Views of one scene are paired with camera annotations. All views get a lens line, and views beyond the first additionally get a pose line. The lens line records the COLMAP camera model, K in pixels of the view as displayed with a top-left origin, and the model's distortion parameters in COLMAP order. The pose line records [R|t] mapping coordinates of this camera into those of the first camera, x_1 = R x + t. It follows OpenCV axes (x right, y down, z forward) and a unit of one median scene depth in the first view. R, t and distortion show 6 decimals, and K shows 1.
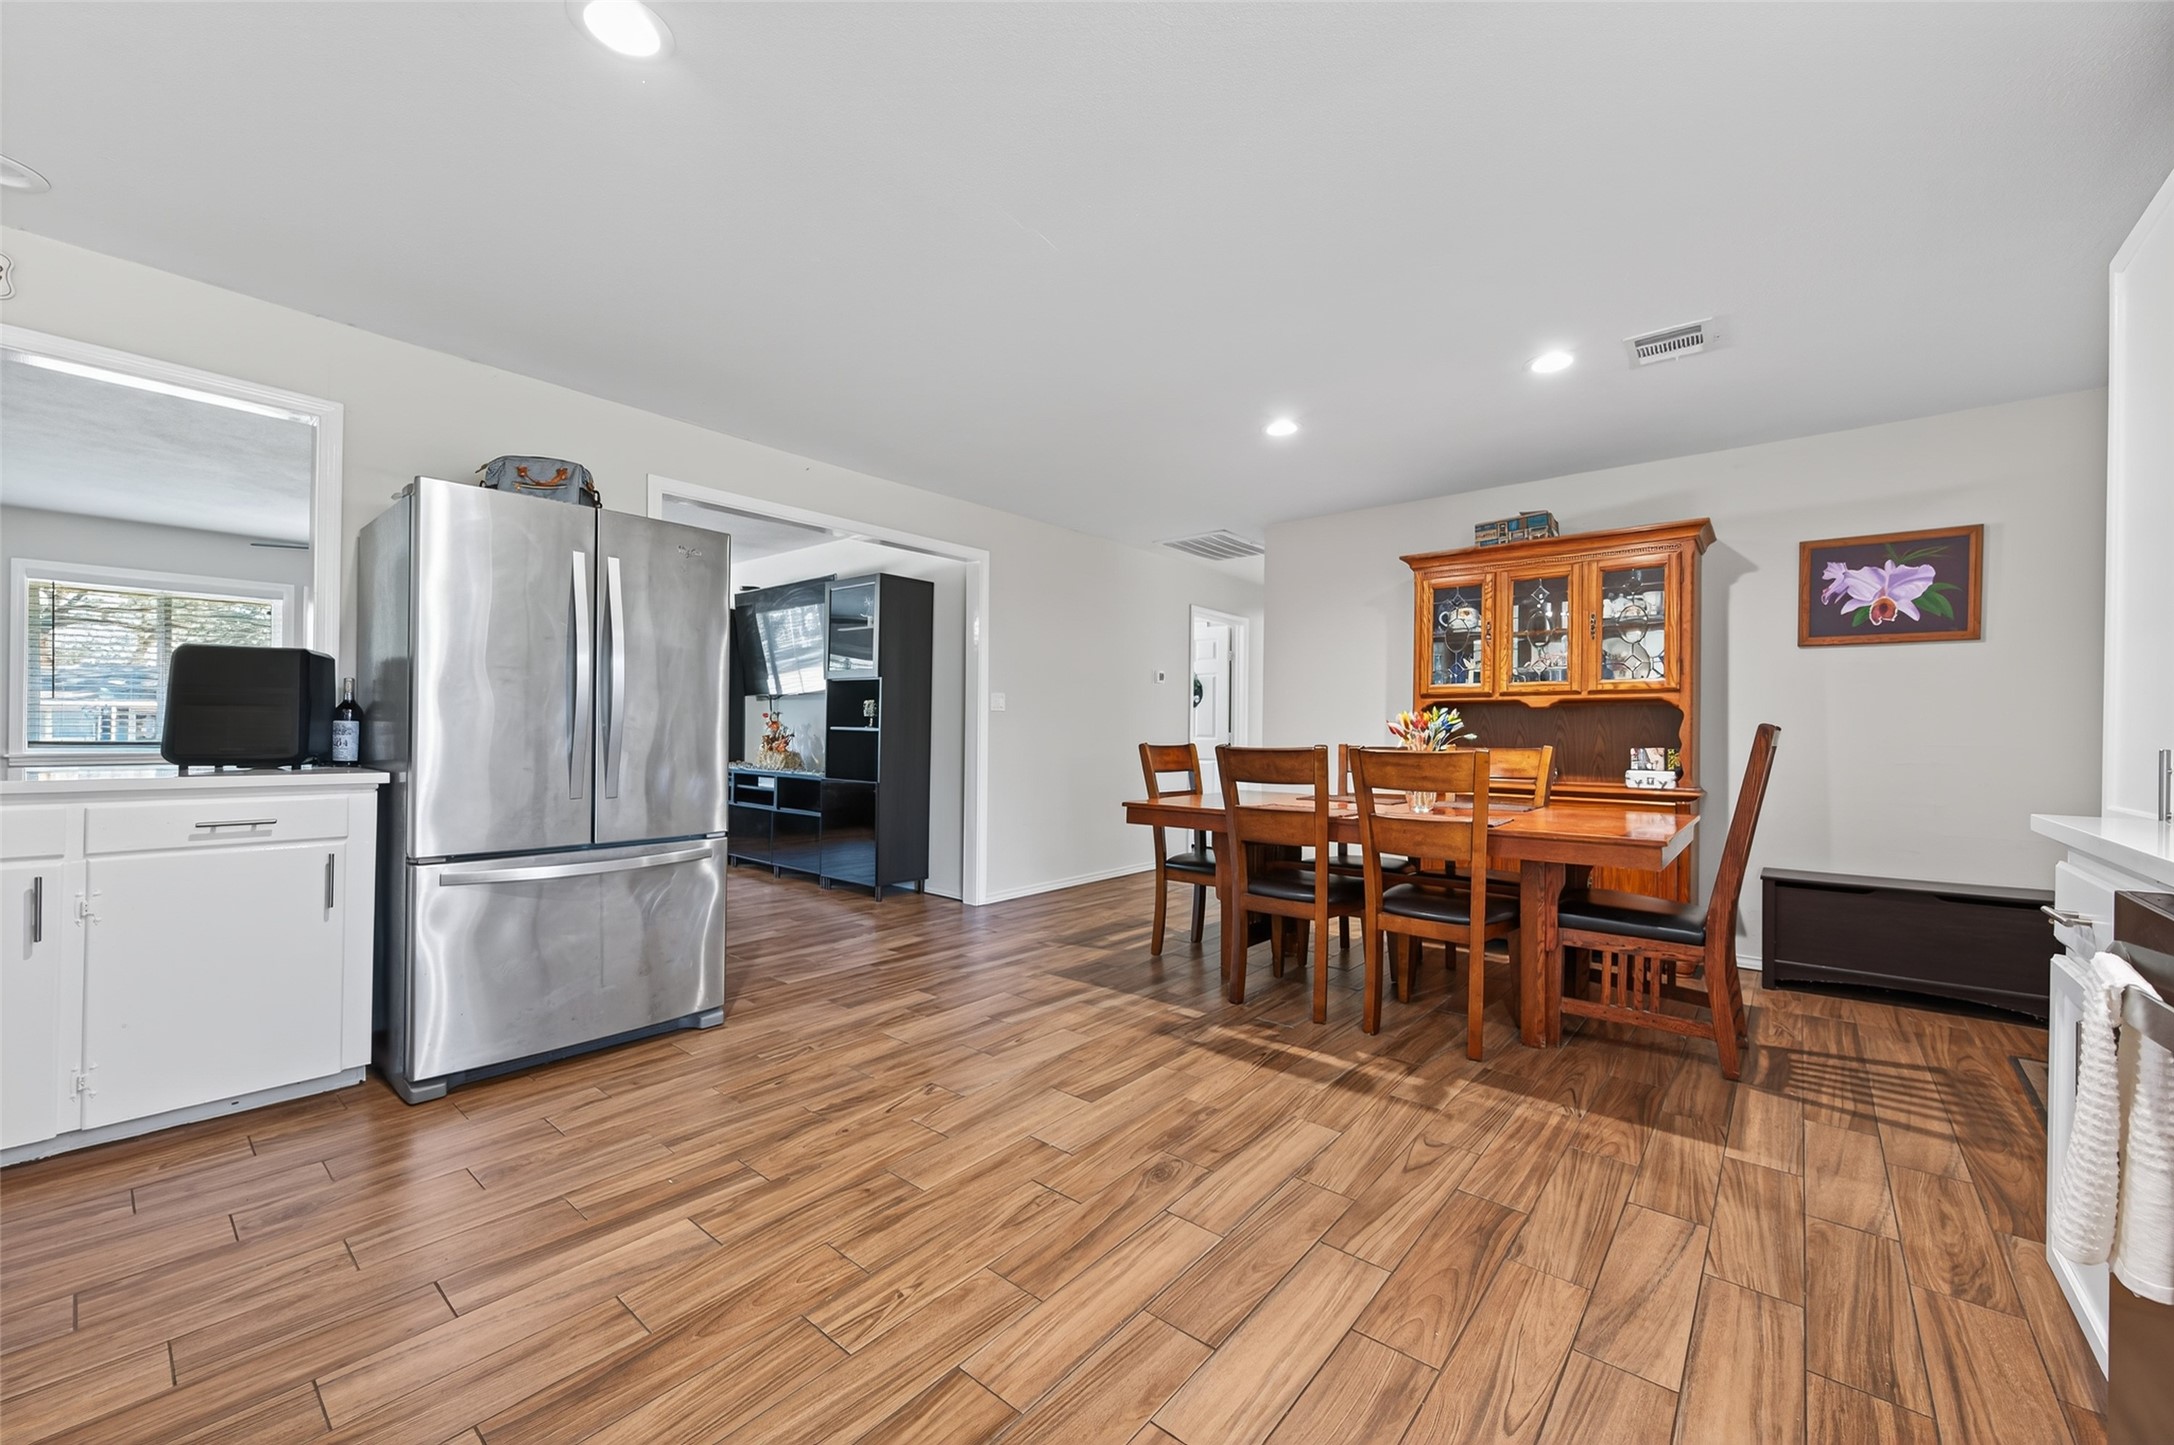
lens RADIAL K [[843.8, 0, 1081.9], [0, 843.8, 727.1], [0, 0, 1]] dist [0.003563, -0.000269]
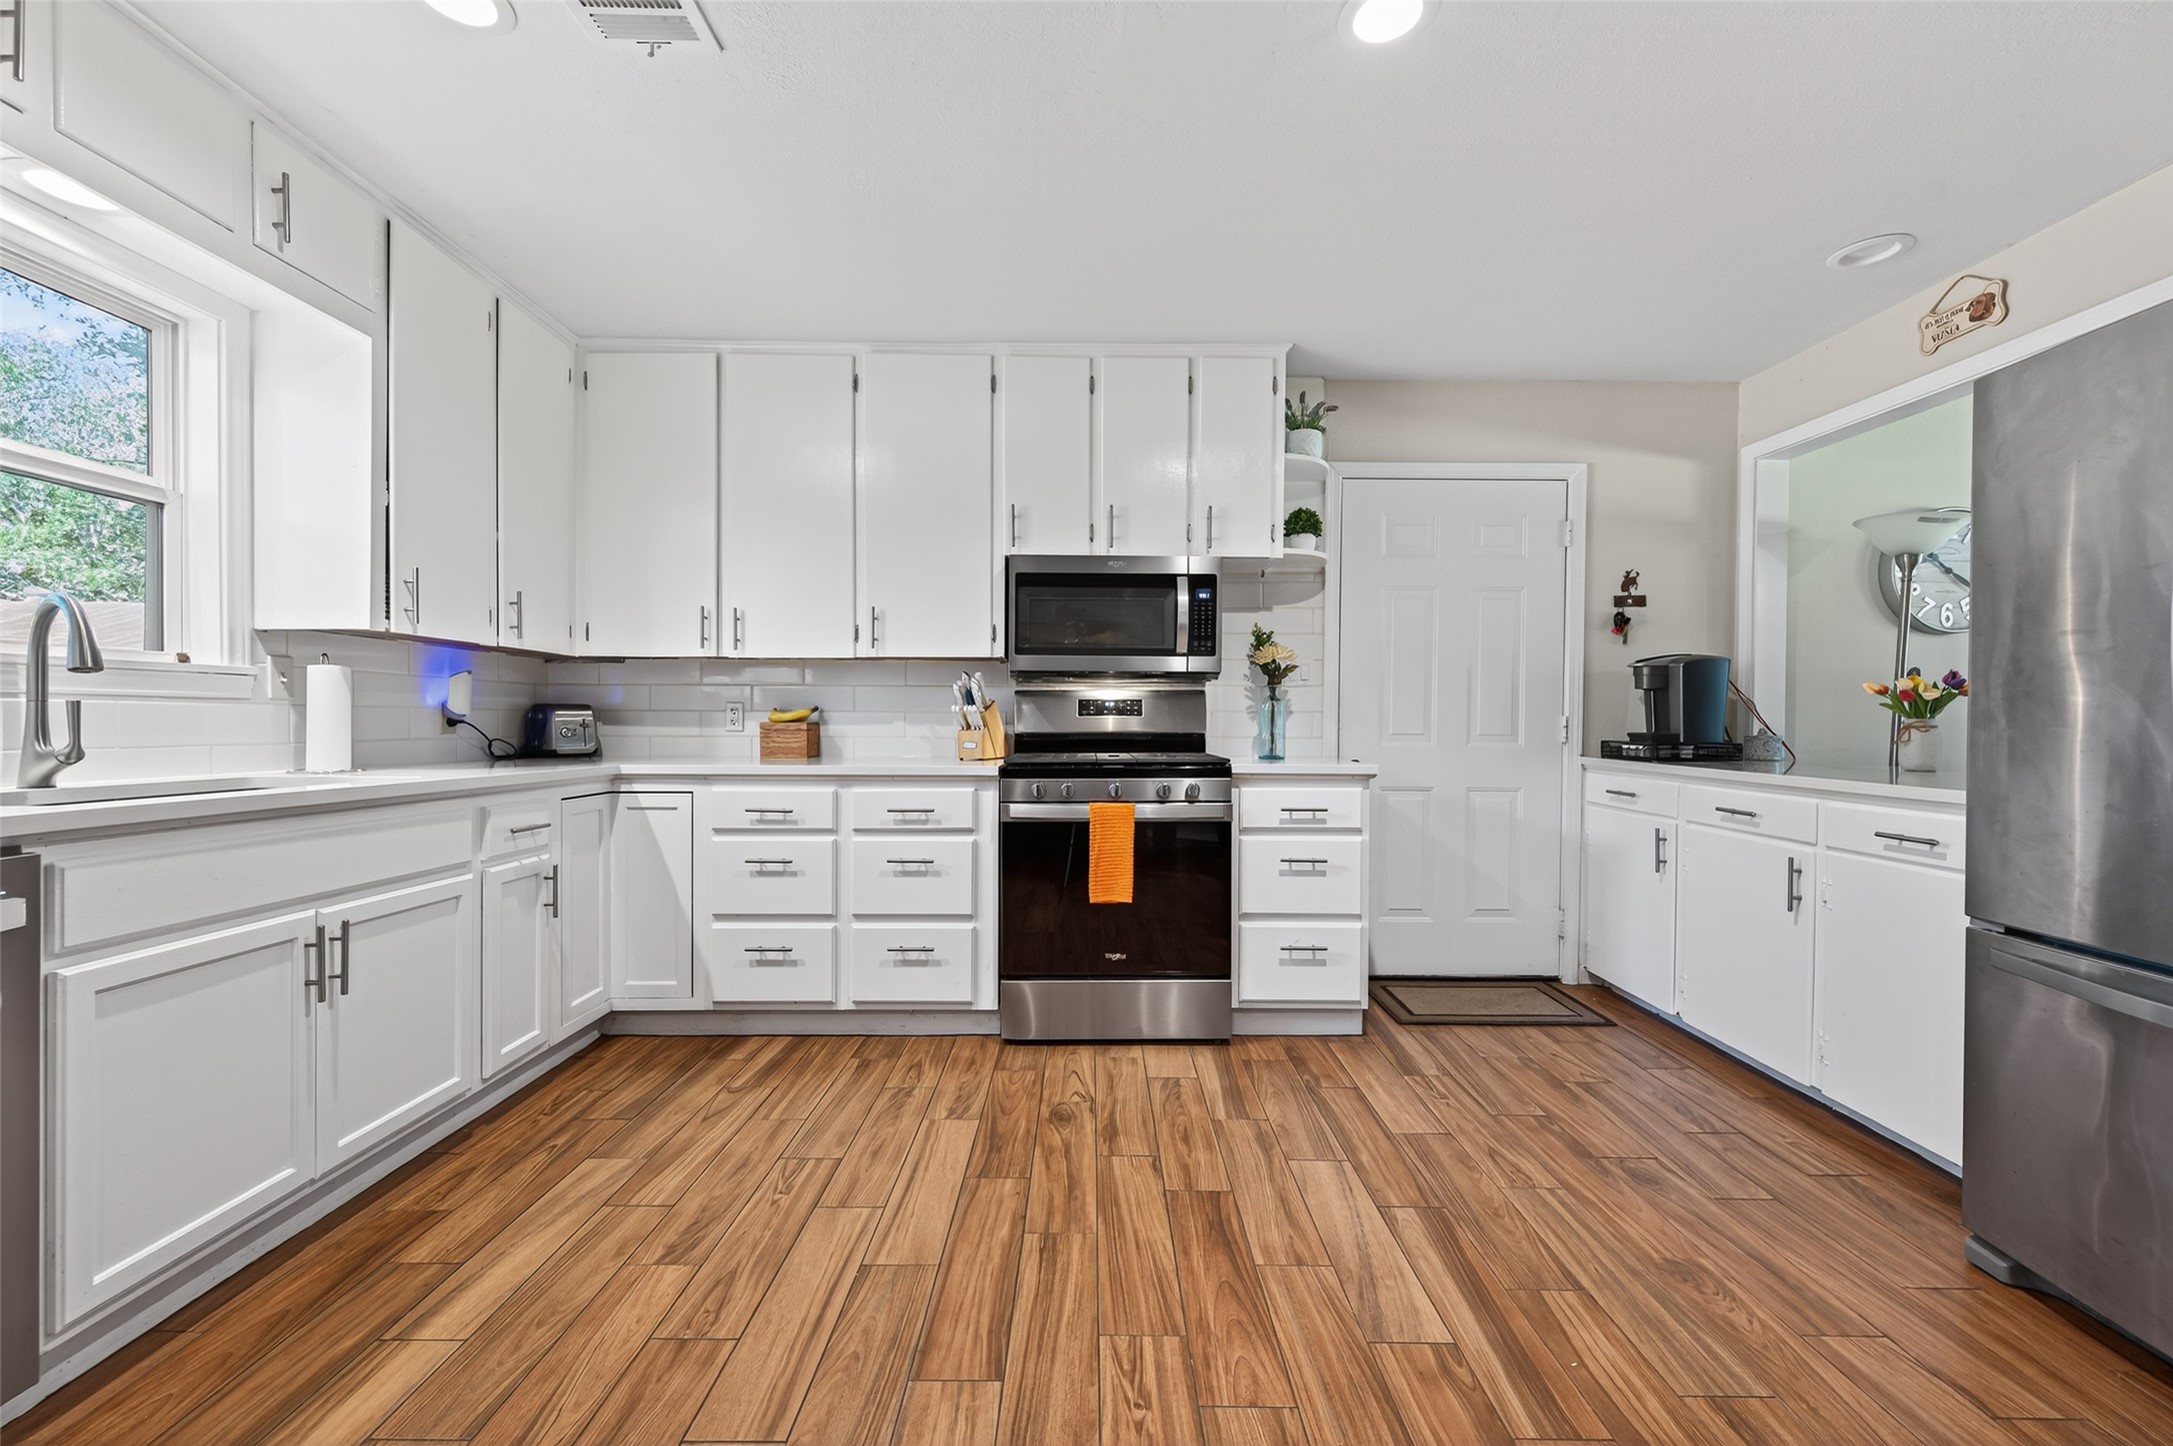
lens RADIAL K [[843.4, 0, 1078.5], [0, 843.4, 719.8], [0, 0, 1]] dist [0.003563, -0.000269]
pose [[-0.763385, -0.011983, -0.645833, 0.156945], [-0.011384, 0.999922, -0.005097, 0.002408], [0.645843, 0.003461, -0.763462, 0.670847]]
